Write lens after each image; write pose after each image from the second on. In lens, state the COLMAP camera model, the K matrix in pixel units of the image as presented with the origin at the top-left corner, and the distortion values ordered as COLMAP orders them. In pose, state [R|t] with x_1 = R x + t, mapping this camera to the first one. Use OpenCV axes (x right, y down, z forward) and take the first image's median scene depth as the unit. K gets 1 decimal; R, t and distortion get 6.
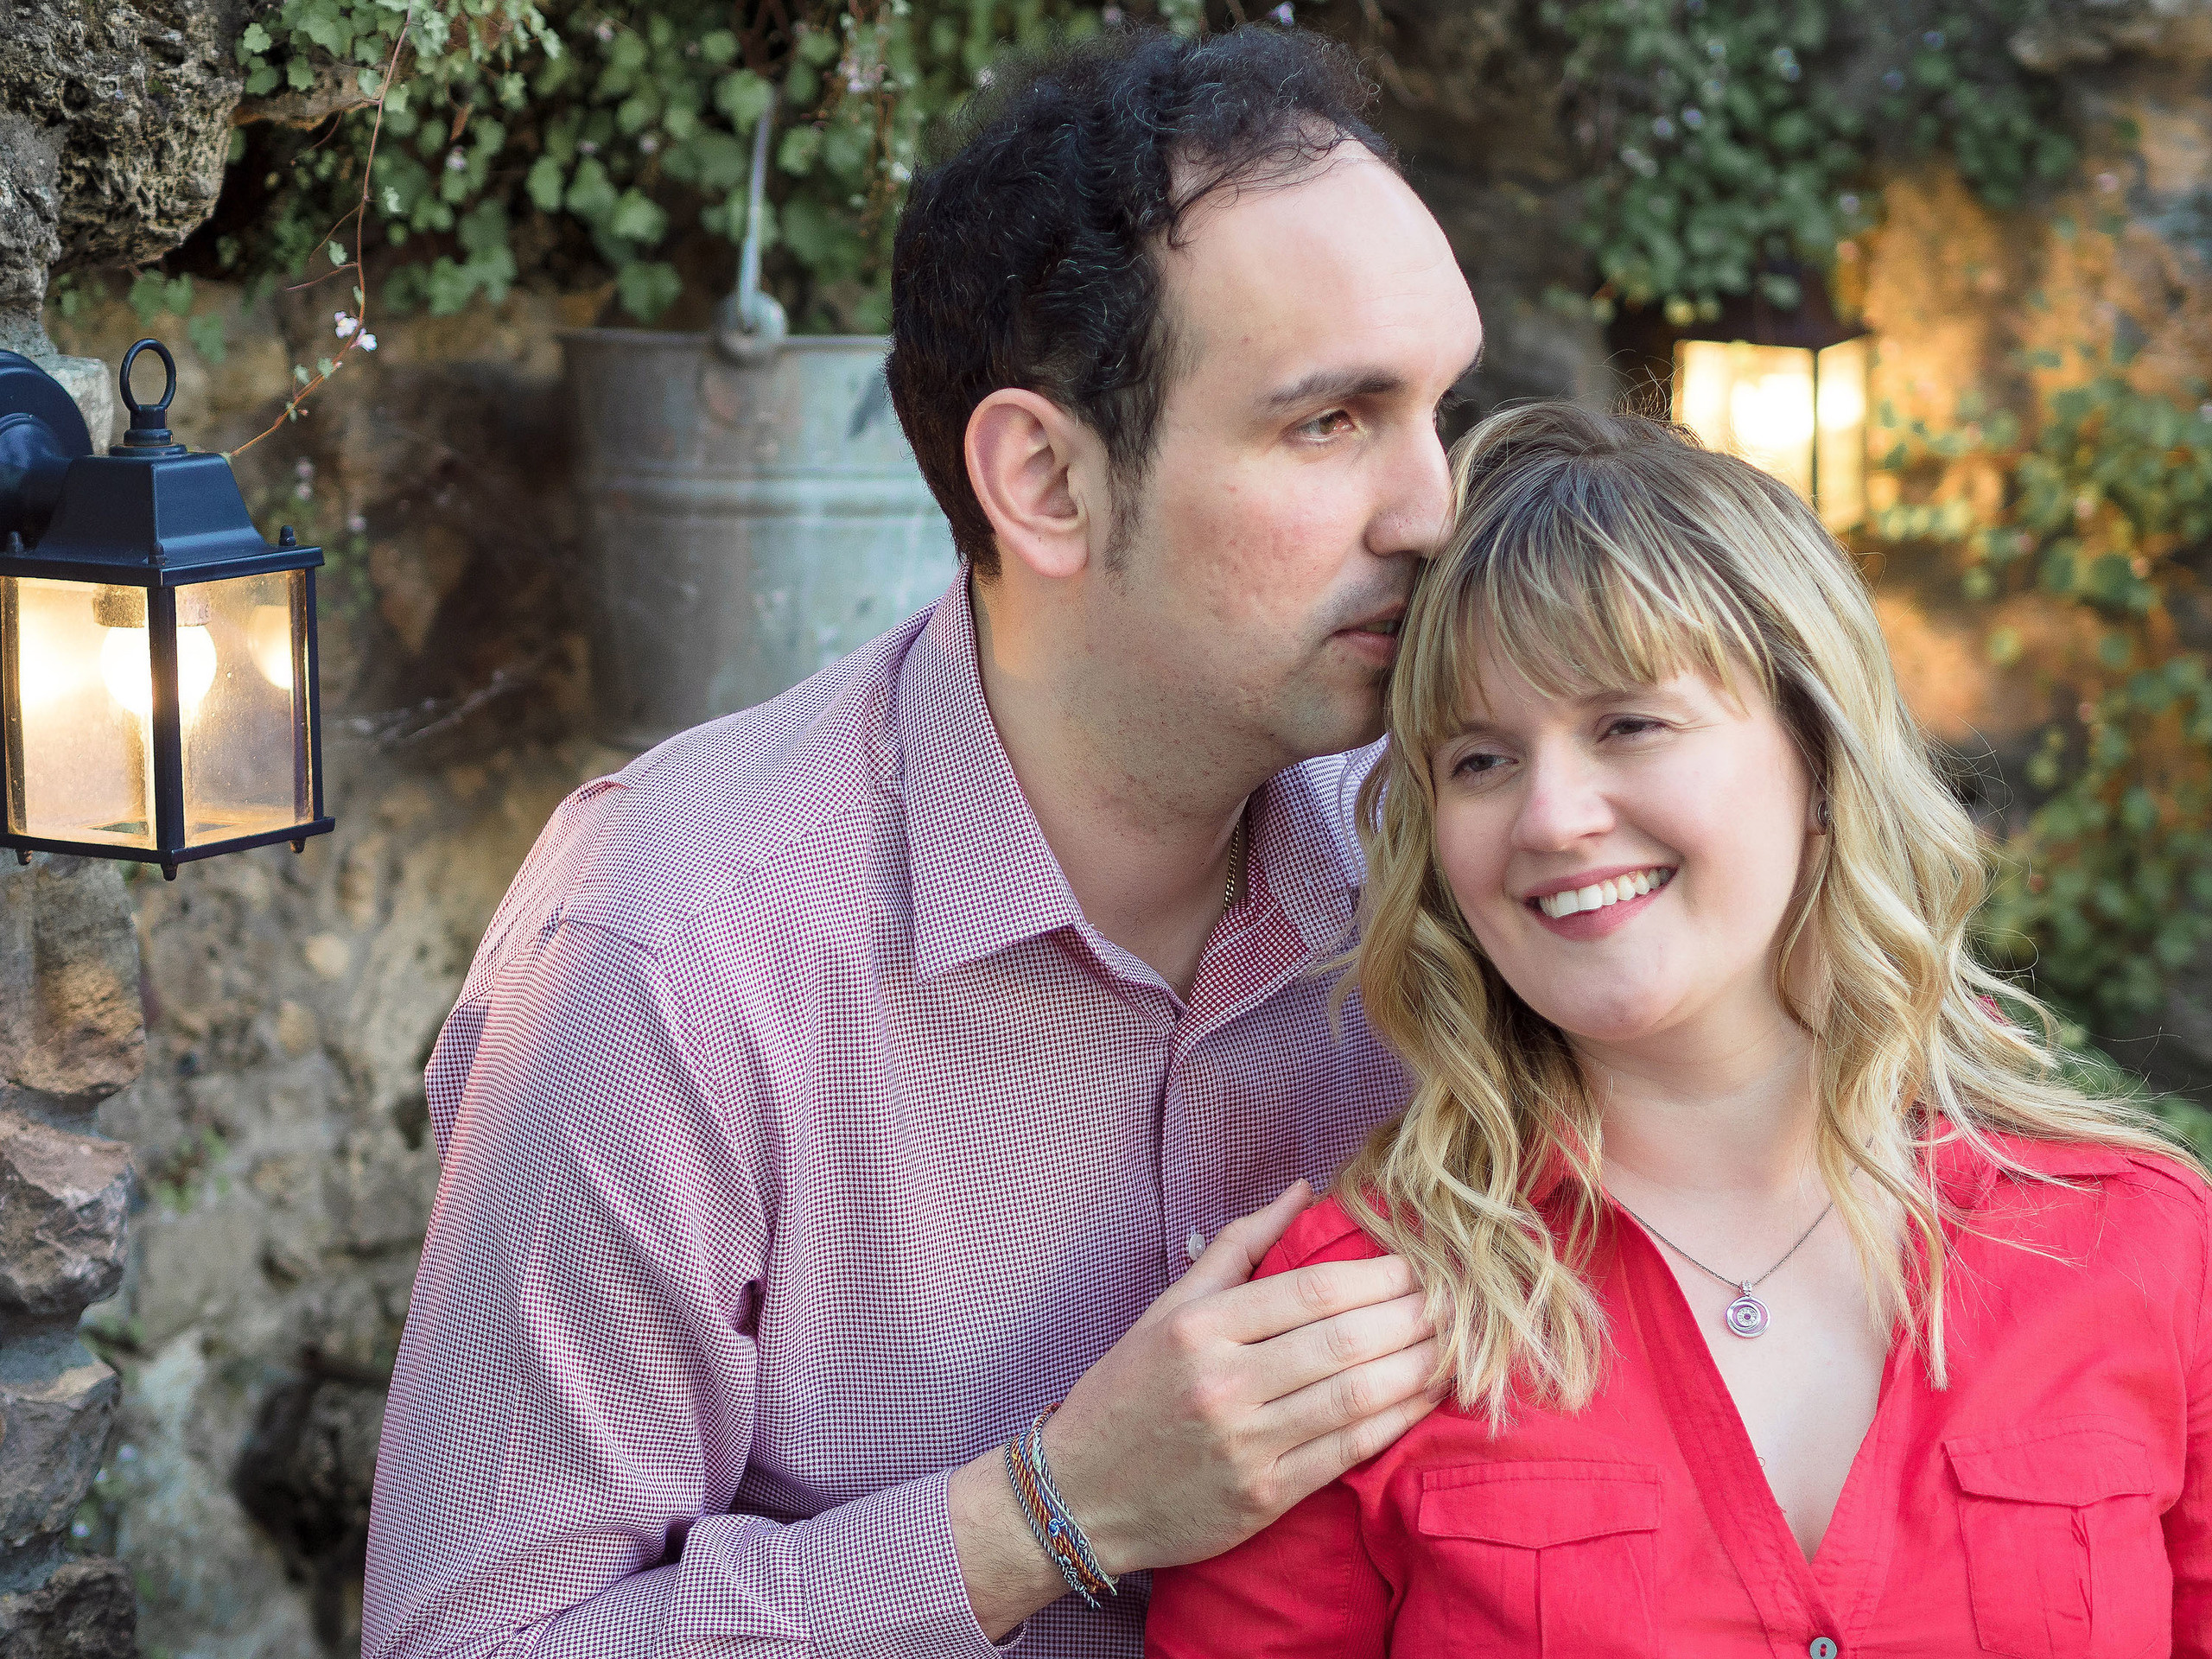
lens RADIAL K [[6030.6, 0, 1105.9], [0, 6030.6, 655.0], [0, 0, 1]] dist [0.400537, -1.943239]
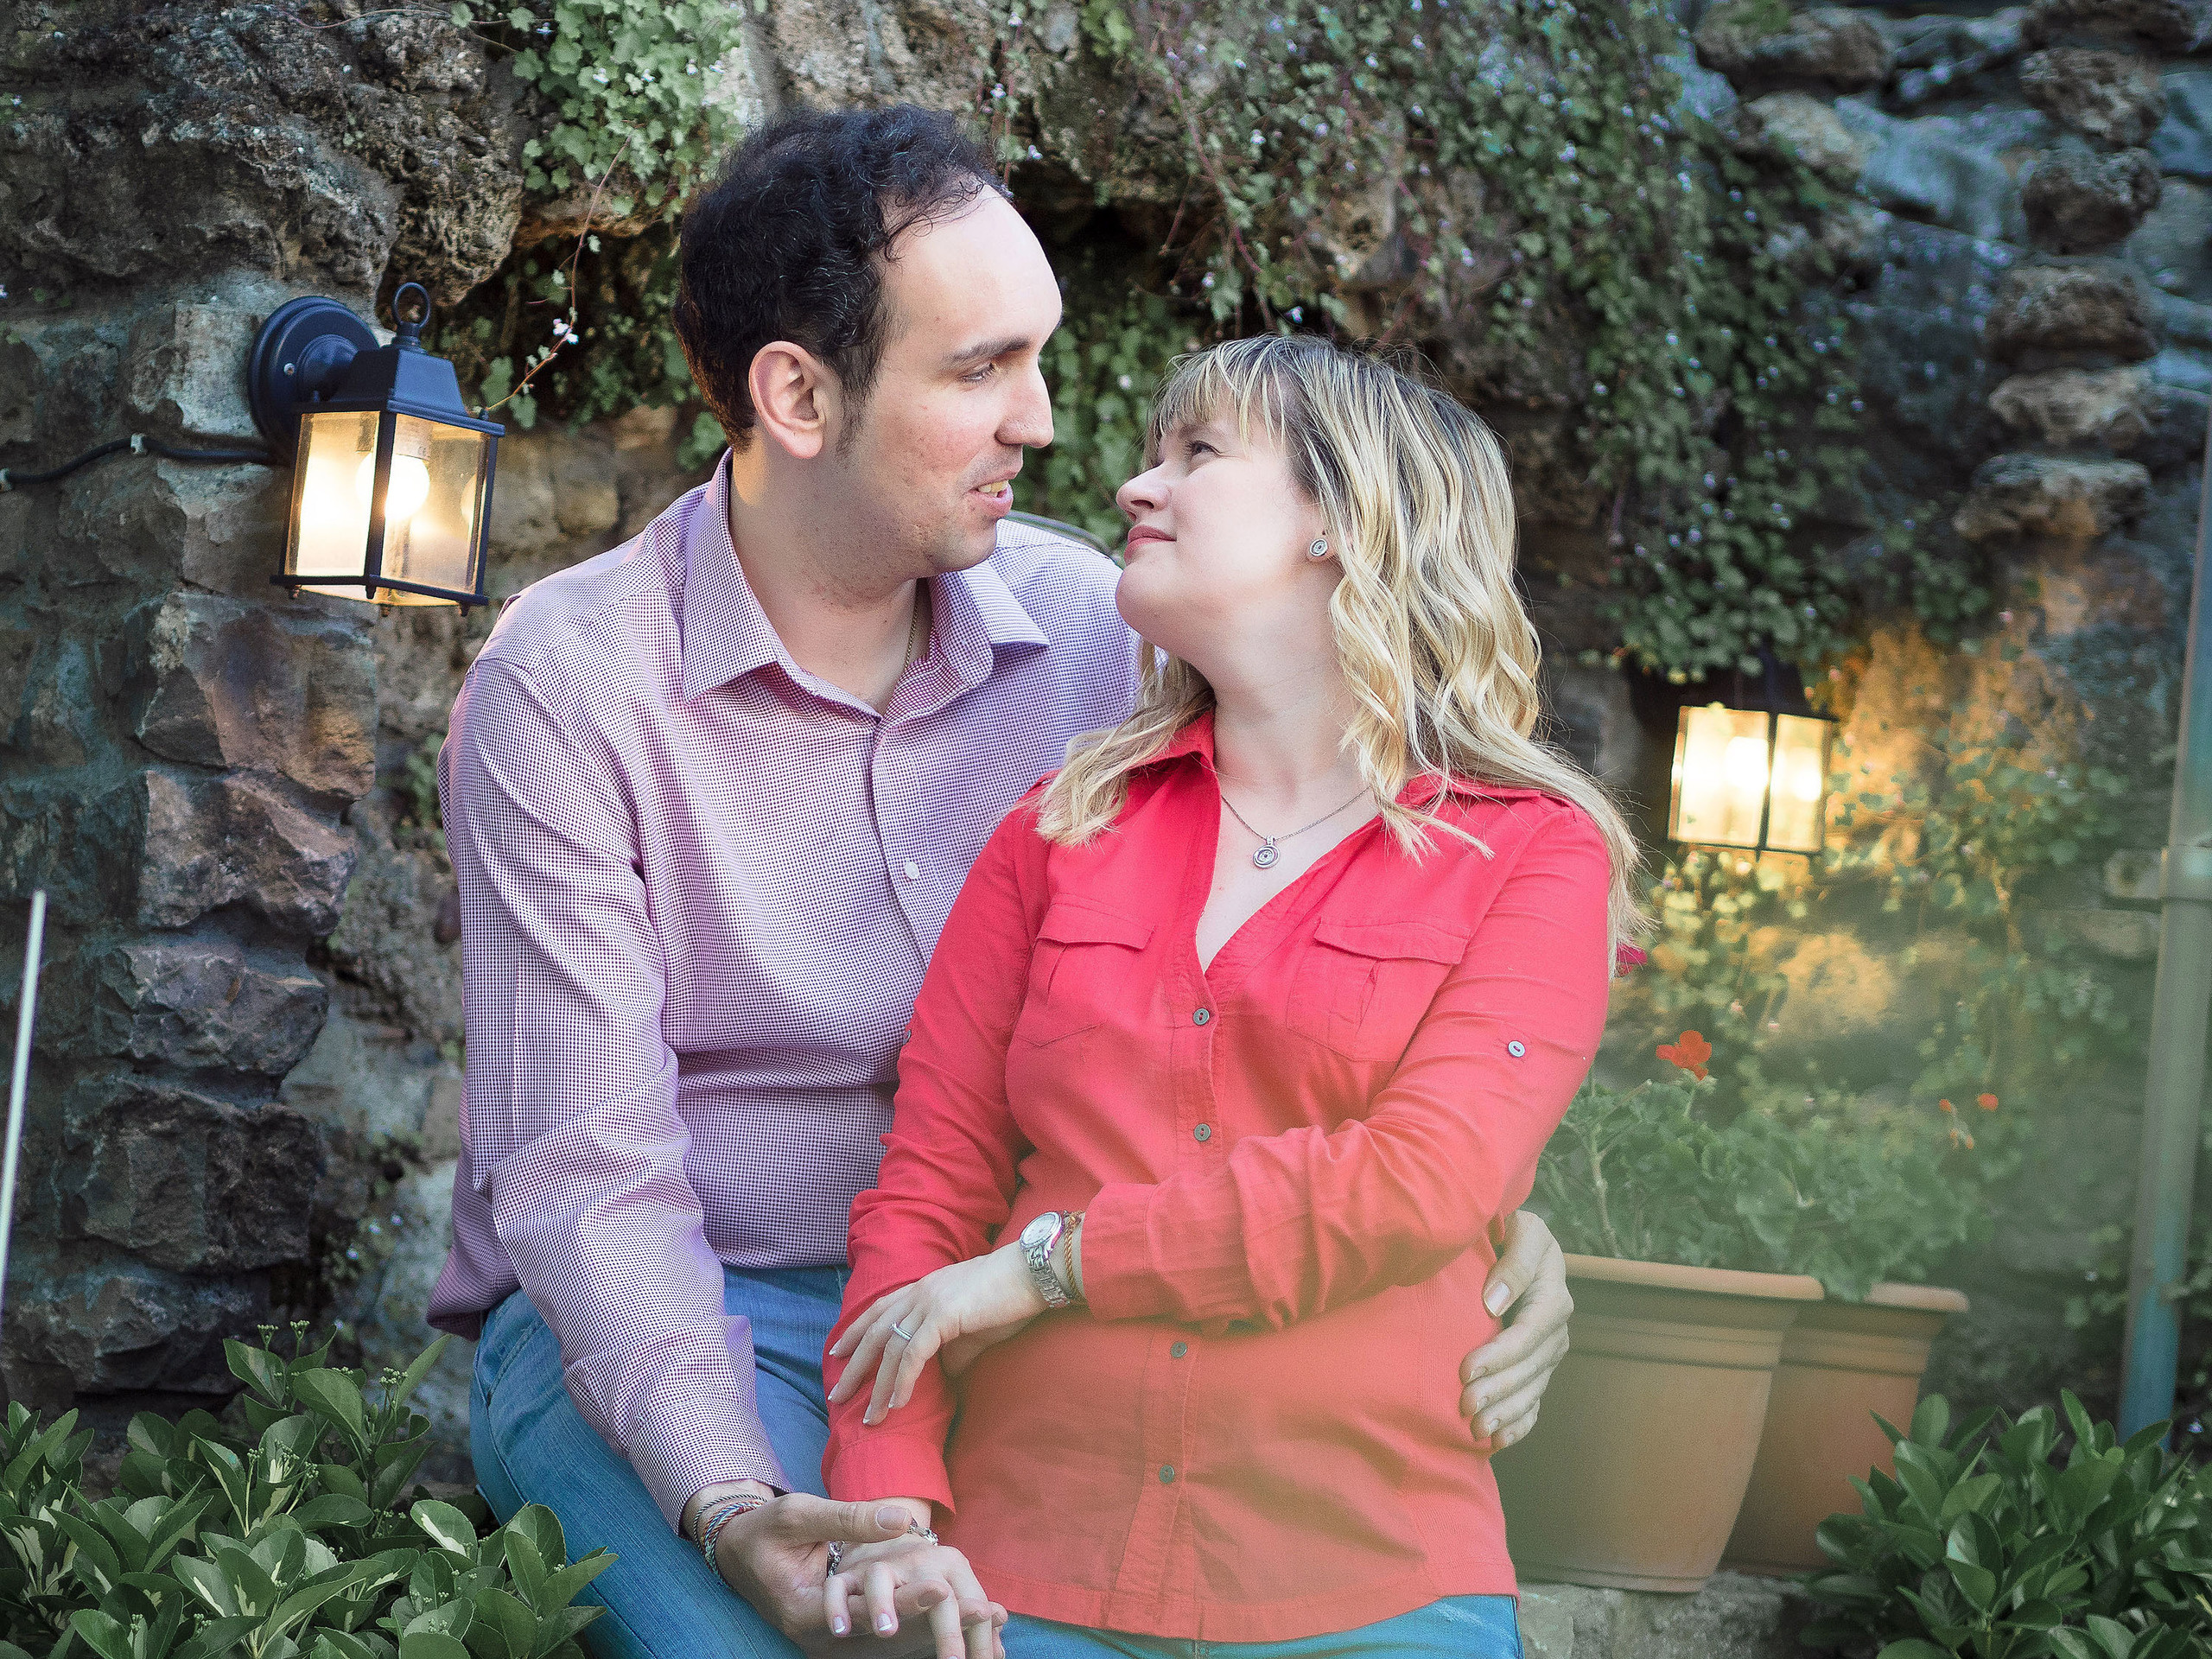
lens RADIAL K [[6030.6, 0, 1105.9], [0, 6030.6, 655.0], [0, 0, 1]] dist [0.400537, -1.943239]
pose [[0.977002, 0.083930, -0.196019, 0.323745], [-0.128061, 0.965981, -0.224678, 0.358487], [0.170494, 0.244613, 0.954514, -0.442555]]
